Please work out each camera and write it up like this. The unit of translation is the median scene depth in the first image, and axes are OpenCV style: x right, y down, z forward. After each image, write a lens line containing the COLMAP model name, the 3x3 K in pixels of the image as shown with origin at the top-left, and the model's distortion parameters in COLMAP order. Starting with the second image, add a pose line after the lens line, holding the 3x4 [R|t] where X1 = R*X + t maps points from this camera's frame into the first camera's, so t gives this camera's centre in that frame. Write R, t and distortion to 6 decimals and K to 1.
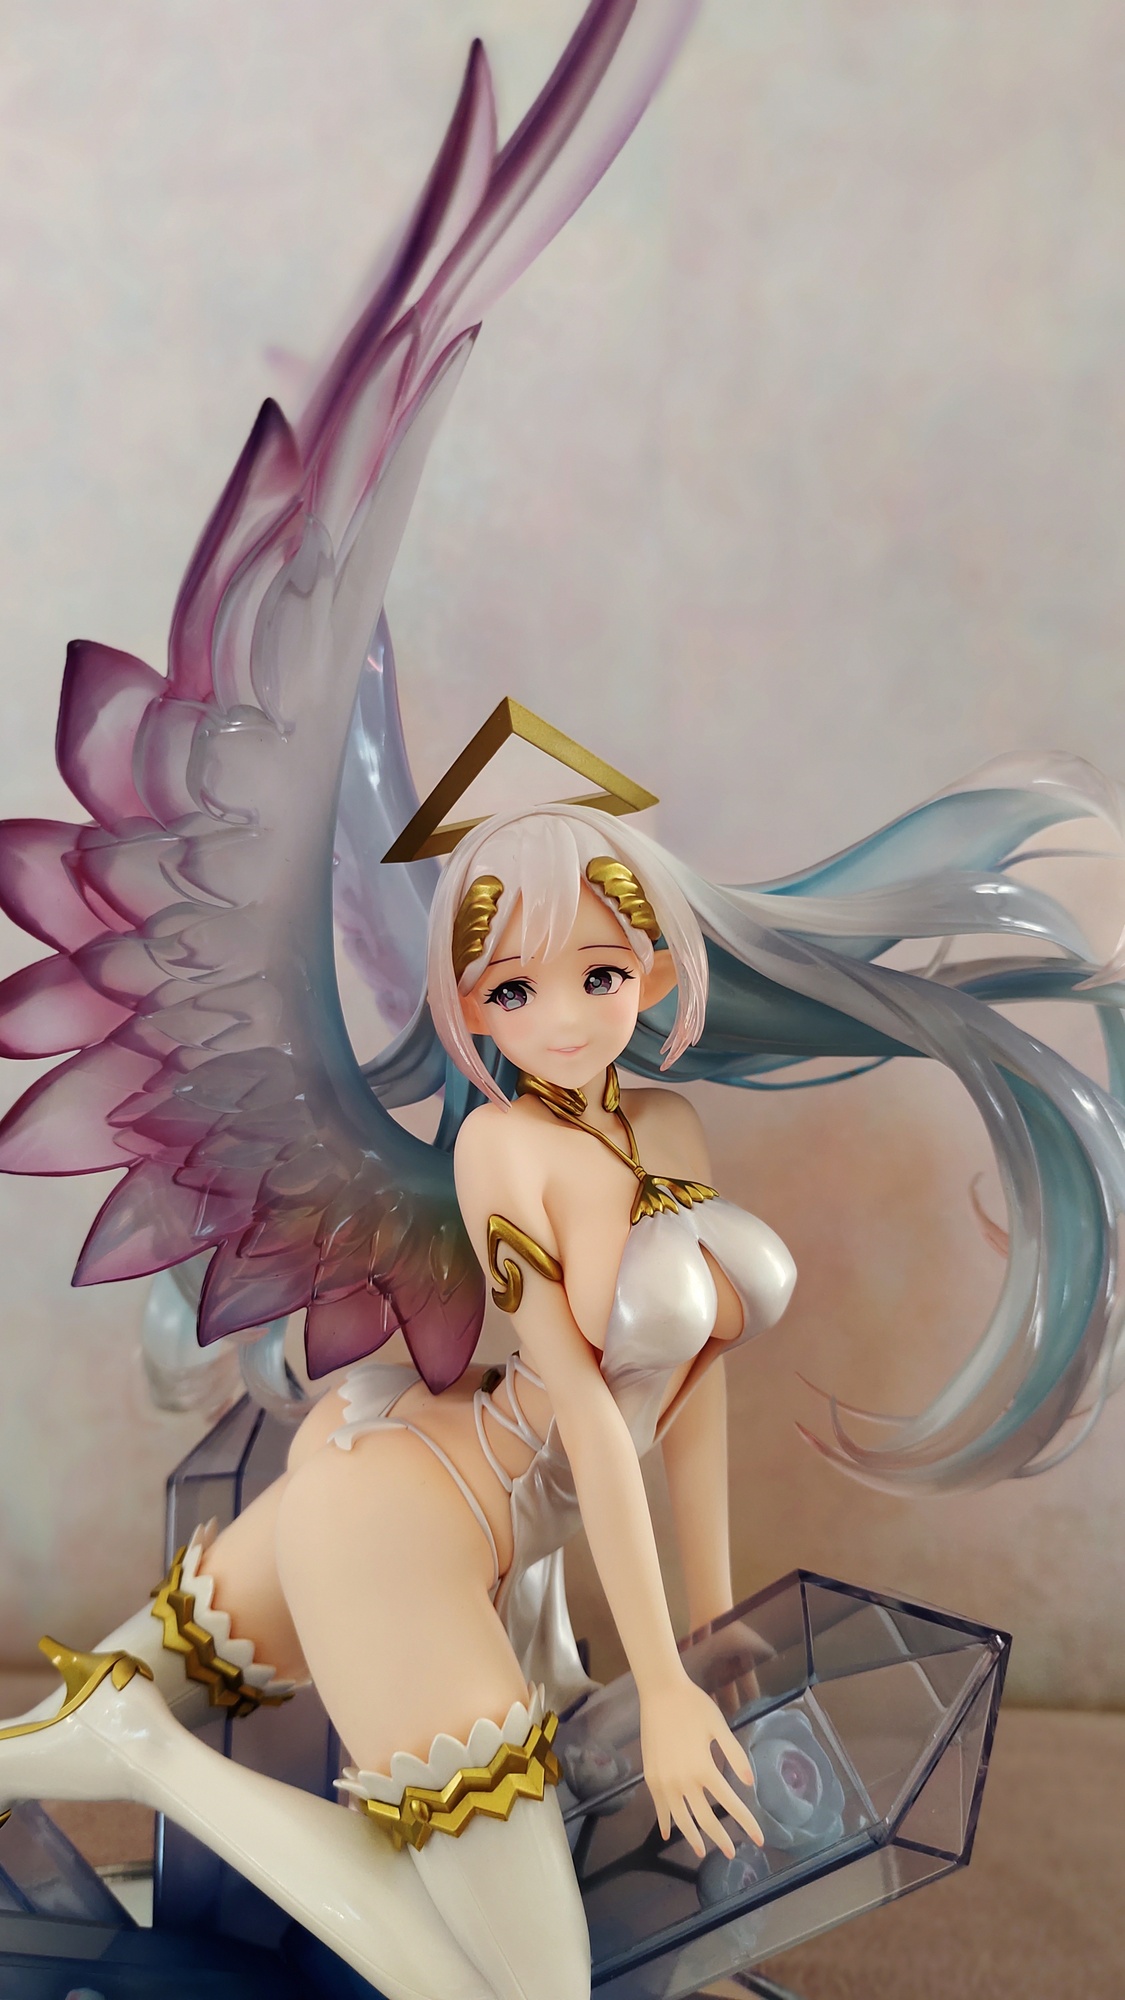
lens RADIAL K [[1553.8, 0, 558.5], [0, 1553.8, 1017.1], [0, 0, 1]] dist [0.033832, -0.053396]
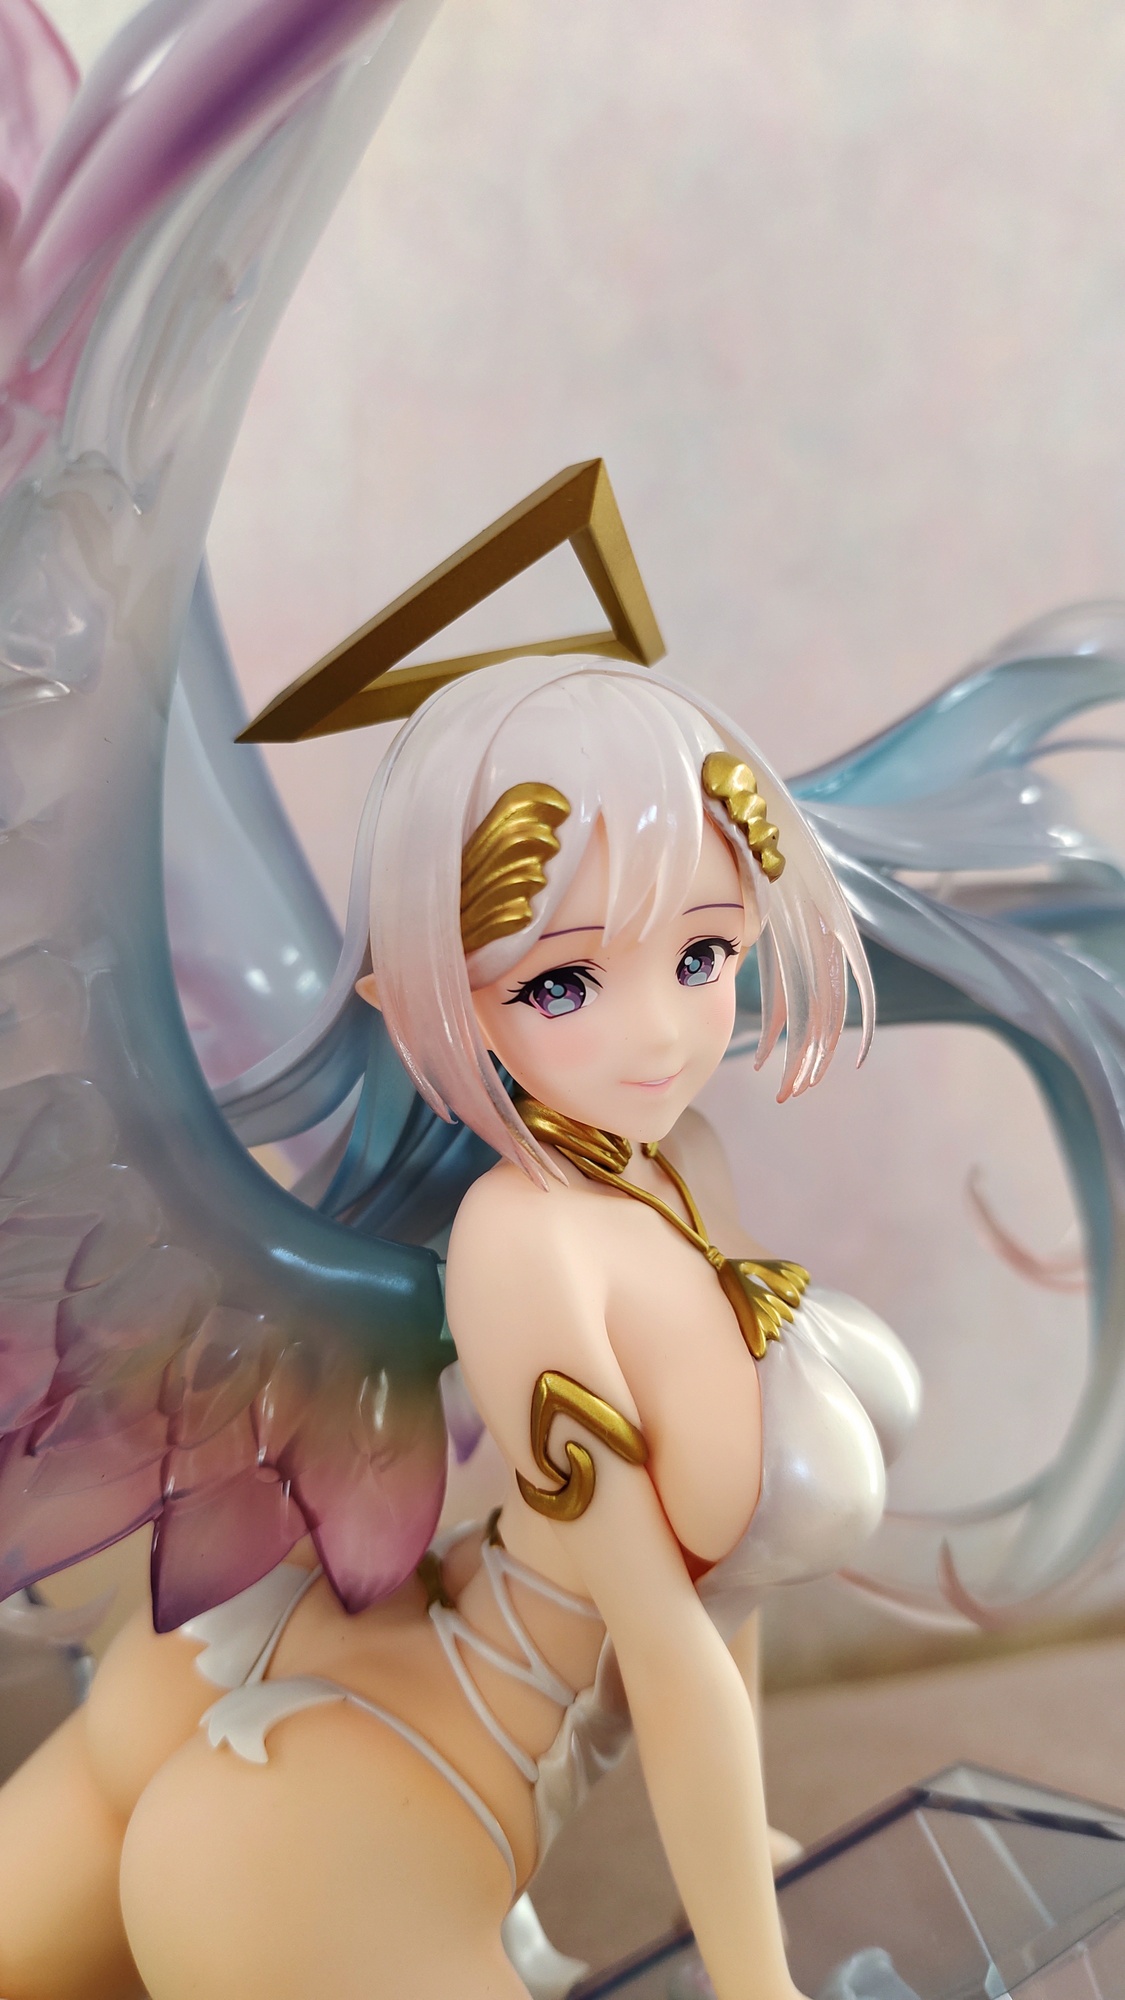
lens RADIAL K [[1553.8, 0, 539.6], [0, 1553.8, 1025.3], [0, 0, 1]] dist [0.033832, -0.053396]
pose [[0.939228, -0.041126, 0.340821, -0.231403], [0.004234, 0.994110, 0.108289, -0.063166], [-0.343267, -0.100265, 0.933871, 0.453448]]
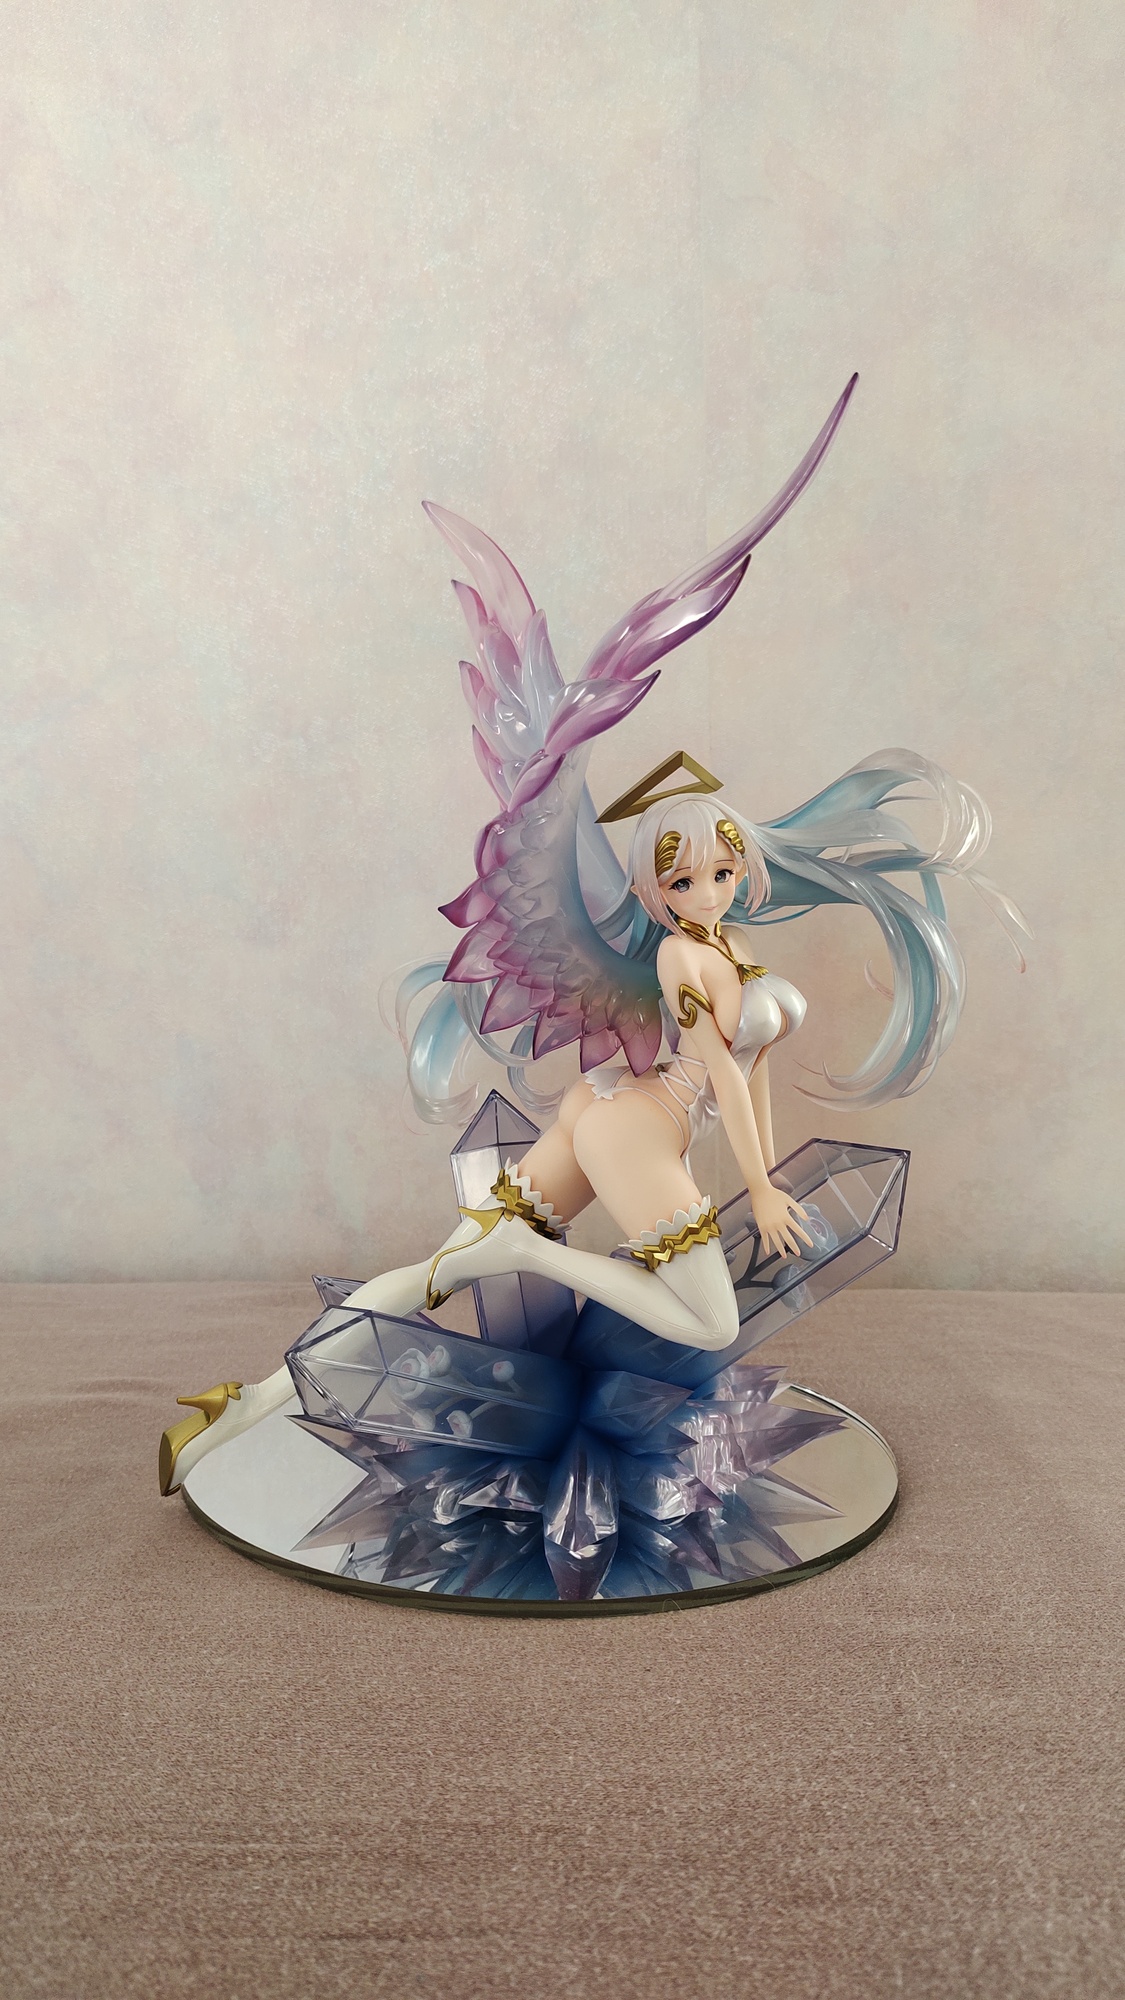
lens RADIAL K [[1553.8, 0, 535.0], [0, 1553.8, 1006.9], [0, 0, 1]] dist [0.033832, -0.053396]
pose [[0.986895, -0.069038, 0.145850, -0.560127], [0.057647, 0.995051, 0.080937, -0.032146], [-0.150716, -0.071469, 0.985990, -1.132924]]
